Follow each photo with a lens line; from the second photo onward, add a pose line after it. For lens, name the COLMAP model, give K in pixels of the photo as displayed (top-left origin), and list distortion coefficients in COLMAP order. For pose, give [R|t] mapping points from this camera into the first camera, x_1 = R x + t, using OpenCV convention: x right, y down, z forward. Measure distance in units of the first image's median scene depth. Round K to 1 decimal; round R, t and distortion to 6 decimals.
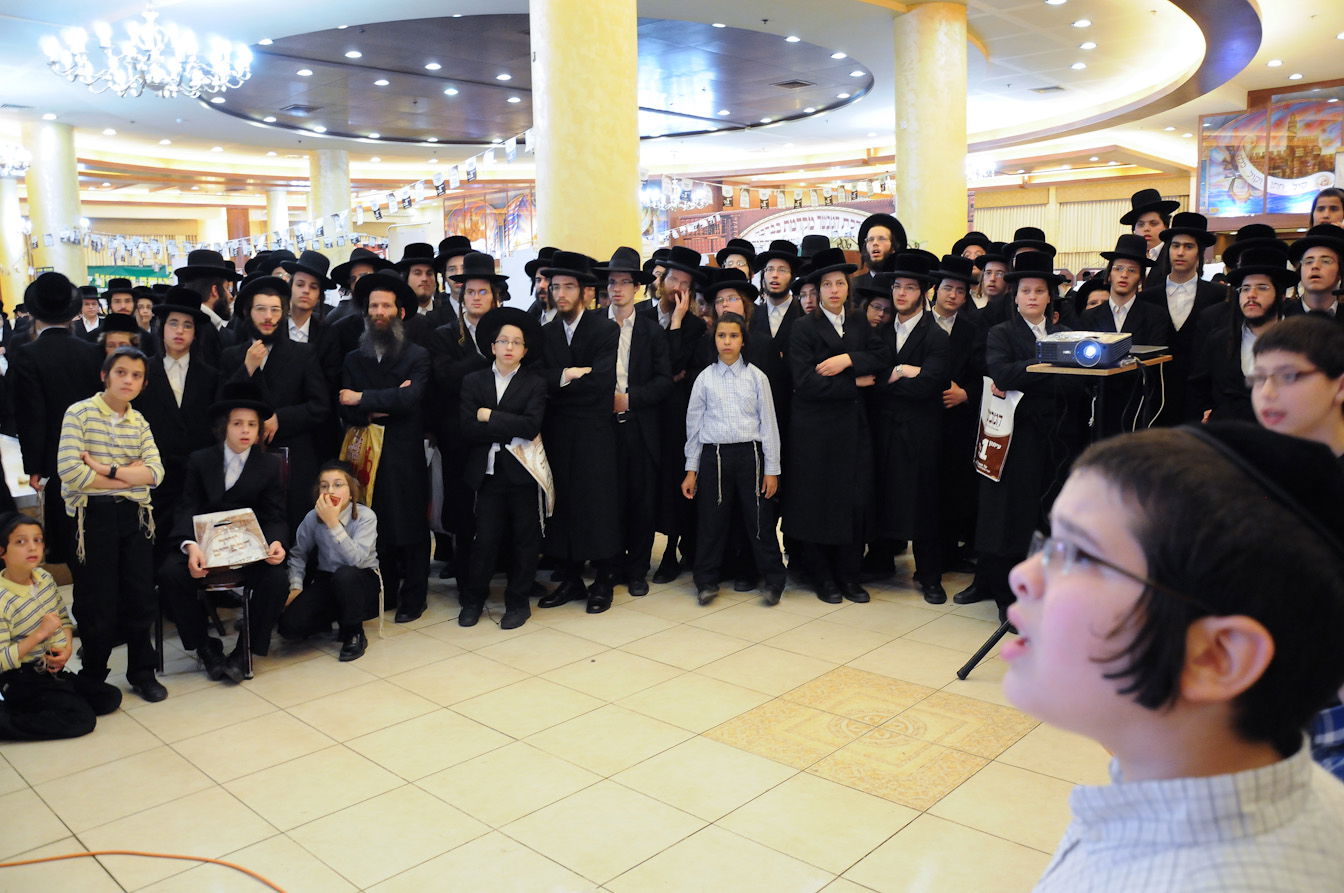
lens RADIAL K [[1060.4, 0, 672.0], [0, 1060.4, 446.5], [0, 0, 1]] dist [-0.169656, 0.140786]
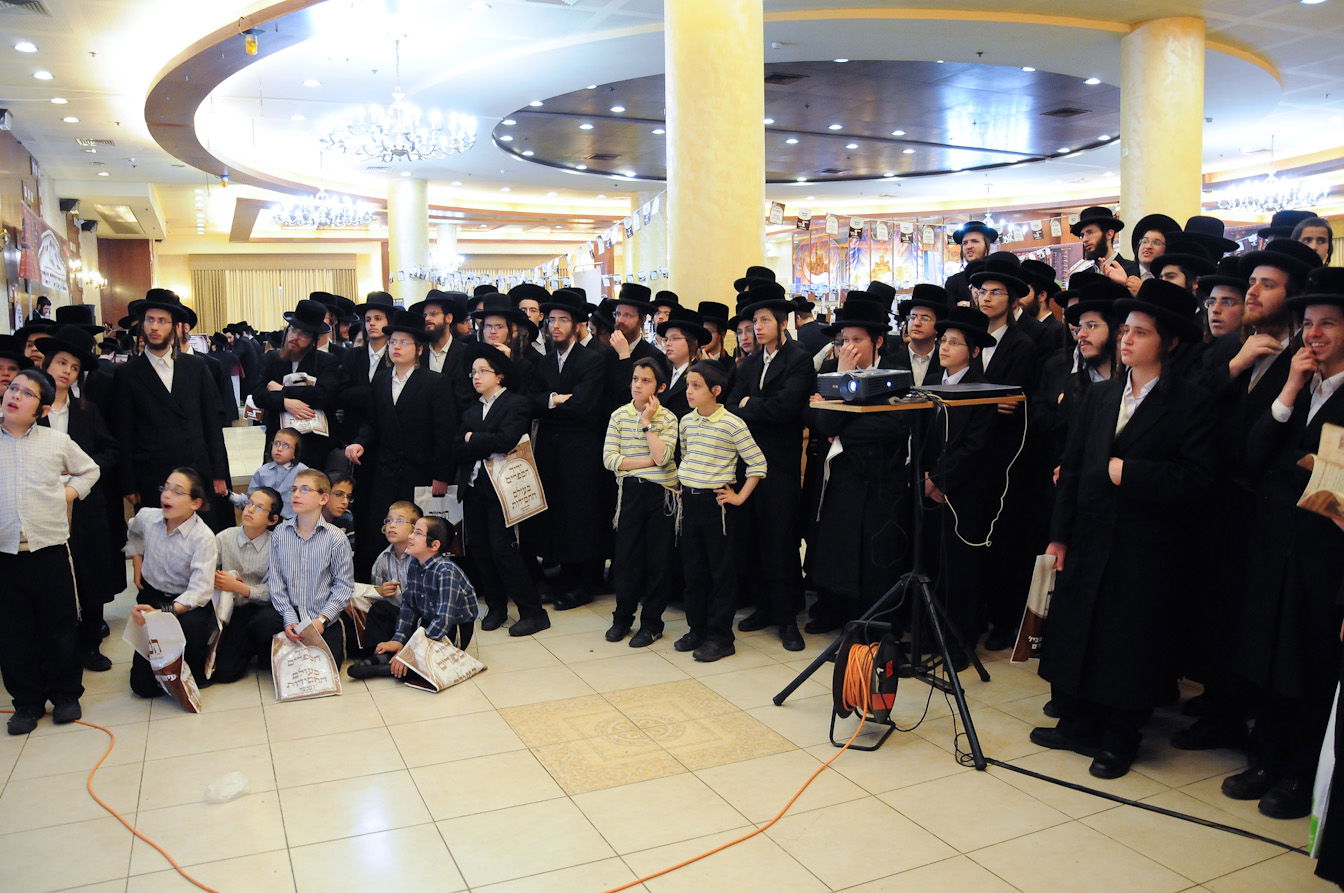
lens RADIAL K [[1060.4, 0, 672.0], [0, 1060.4, 446.5], [0, 0, 1]] dist [-0.169656, 0.140786]
pose [[0.920212, 0.050042, -0.388207, 0.221158], [-0.061527, 0.997957, -0.017202, -0.002707], [0.386553, 0.039714, 0.921412, -0.001916]]
